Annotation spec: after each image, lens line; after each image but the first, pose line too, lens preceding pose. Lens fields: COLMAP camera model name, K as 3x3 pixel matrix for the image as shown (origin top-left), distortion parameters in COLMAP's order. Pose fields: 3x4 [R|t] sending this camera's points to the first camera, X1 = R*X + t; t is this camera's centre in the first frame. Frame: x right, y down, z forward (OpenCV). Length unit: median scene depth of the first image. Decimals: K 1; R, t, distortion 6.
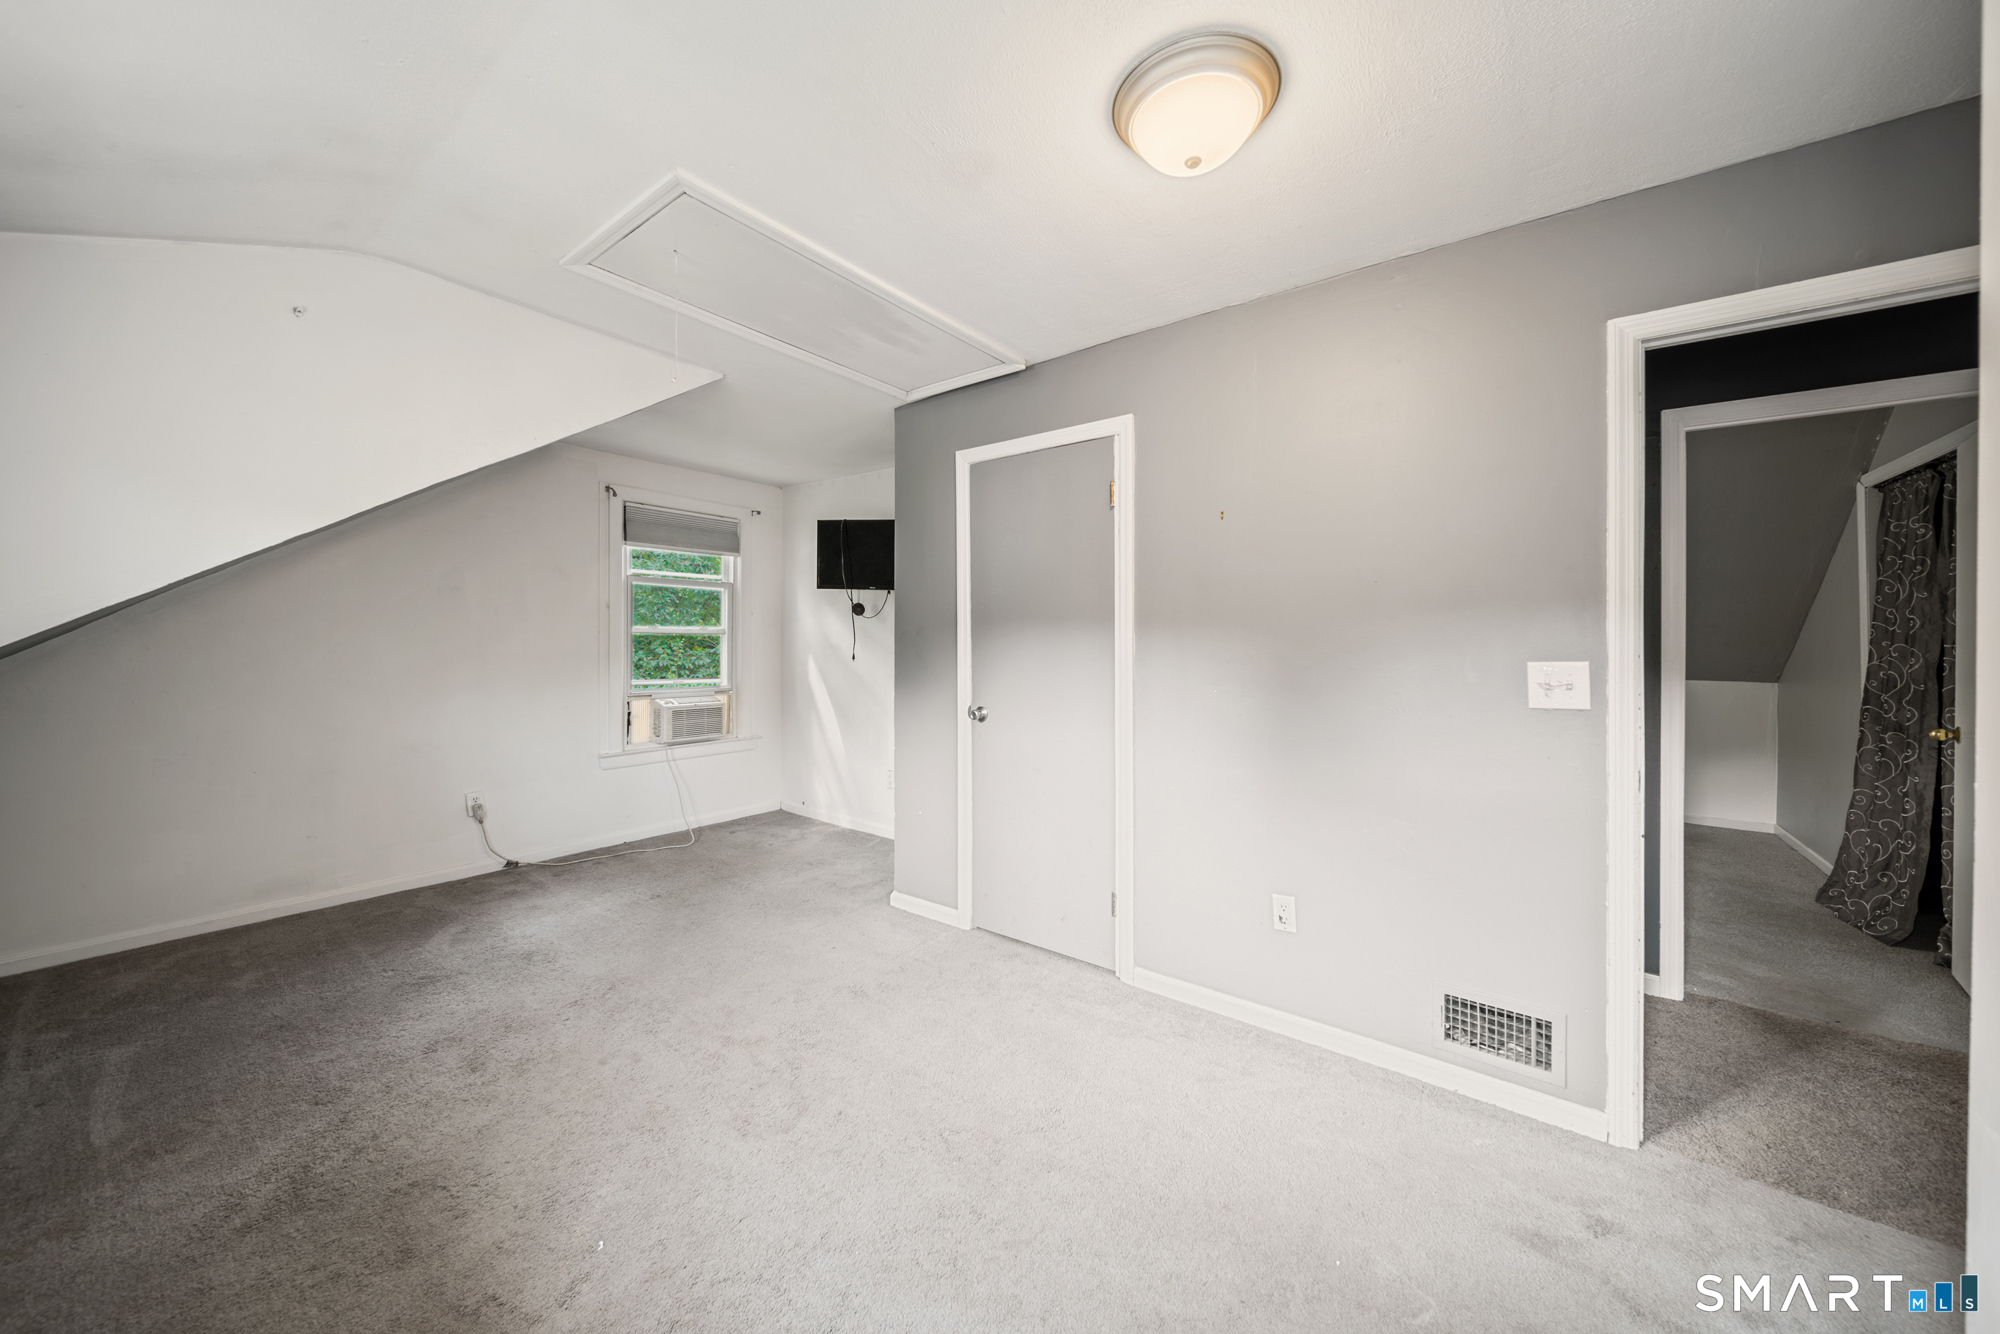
lens RADIAL K [[689.6, 0, 996.1], [0, 689.6, 640.5], [0, 0, 1]] dist [-0.001375, -0.000212]
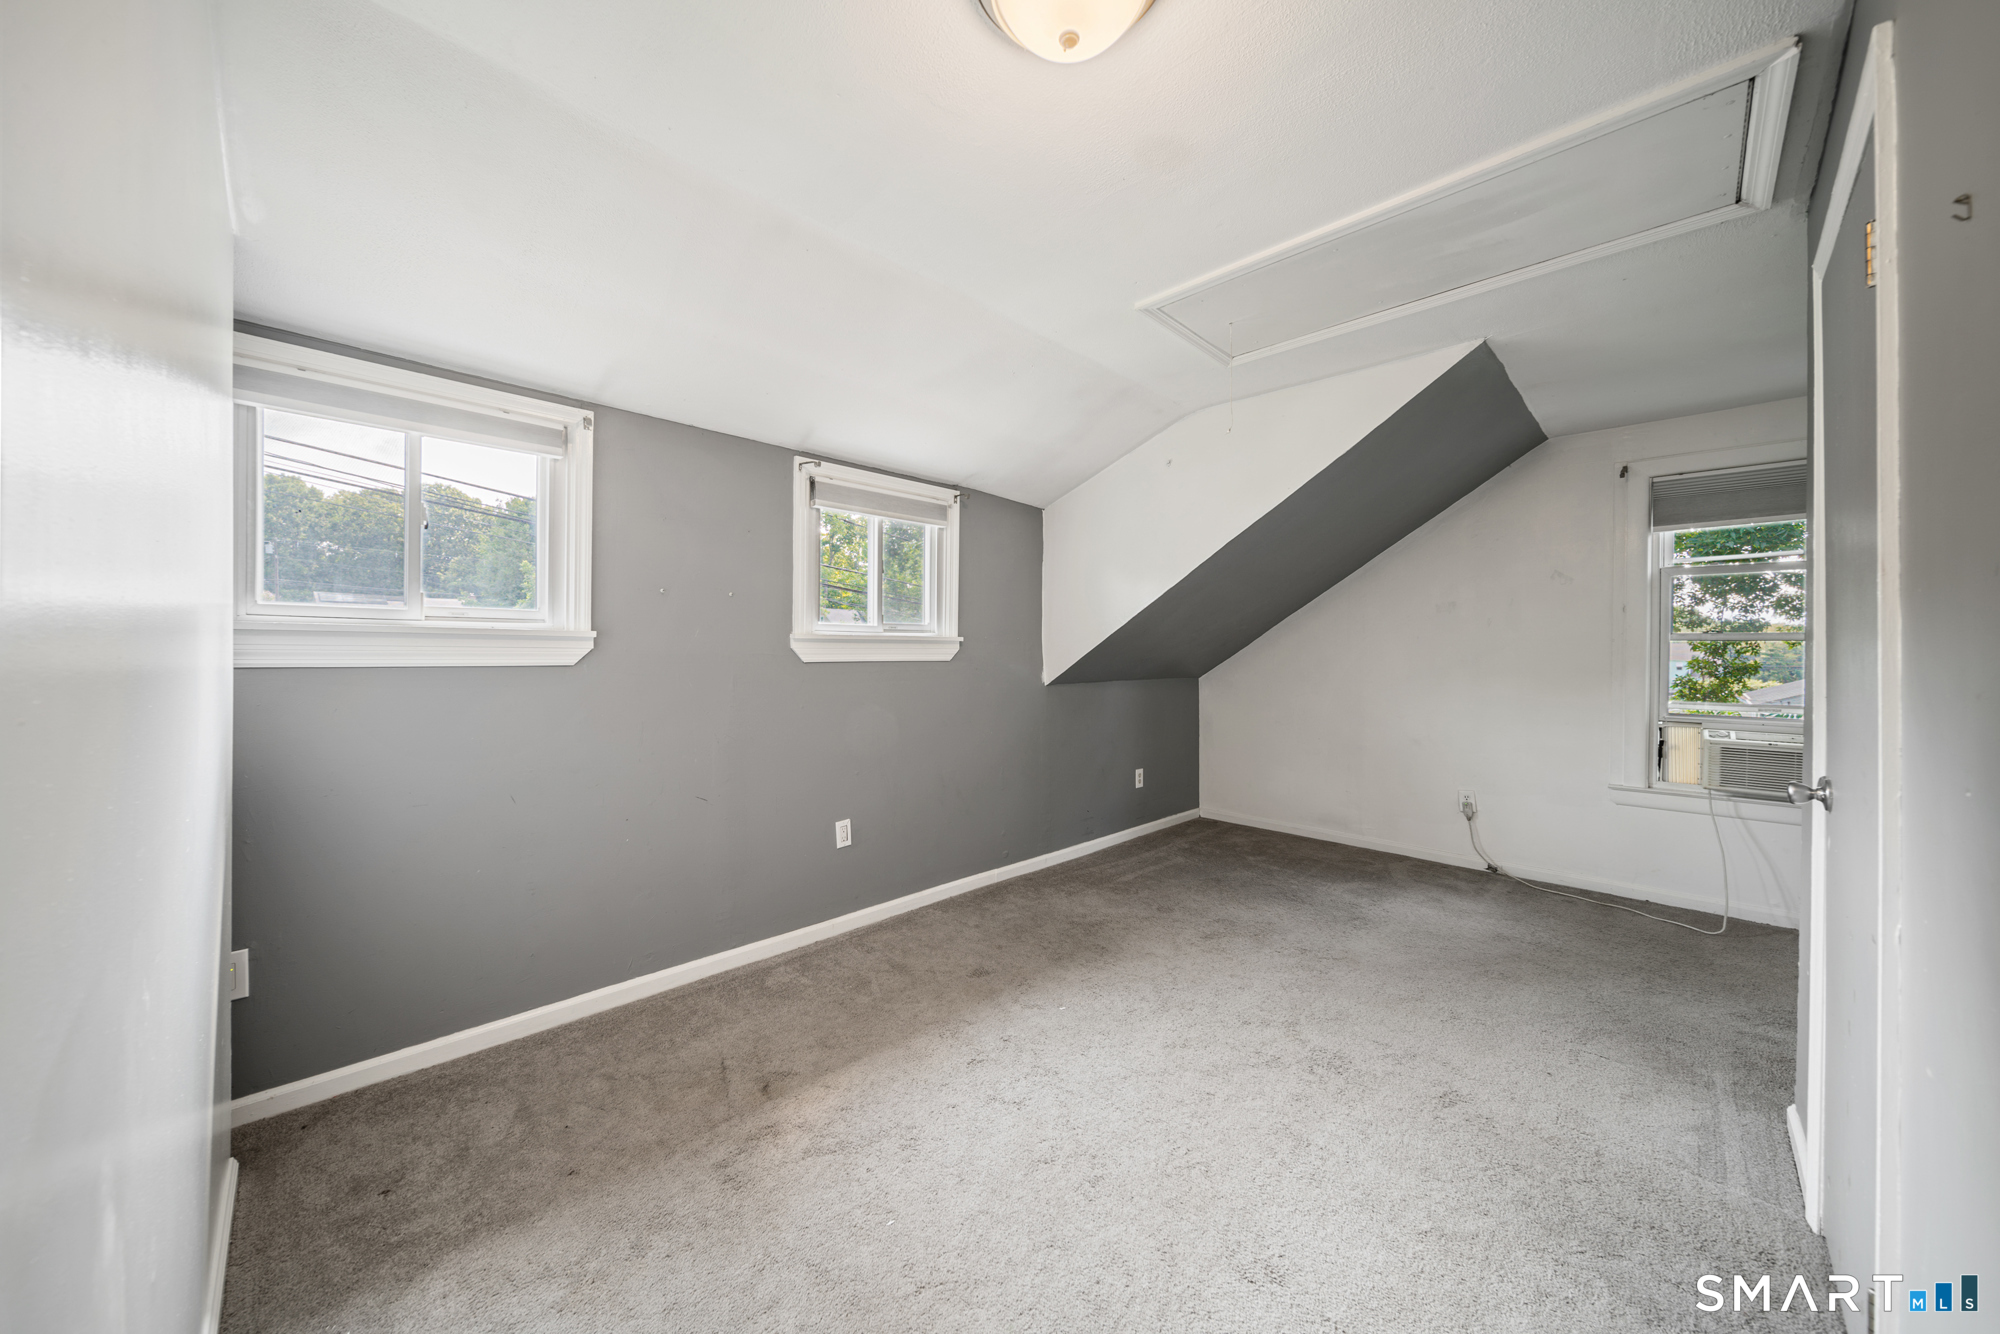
lens RADIAL K [[709.2, 0, 995.8], [0, 709.2, 655.0], [0, 0, 1]] dist [0.000517, -0.000022]
pose [[-0.122067, 0.001958, -0.992520, 0.509007], [-0.003416, 0.999991, 0.002393, 0.008348], [0.992516, 0.003683, -0.122059, 0.463701]]
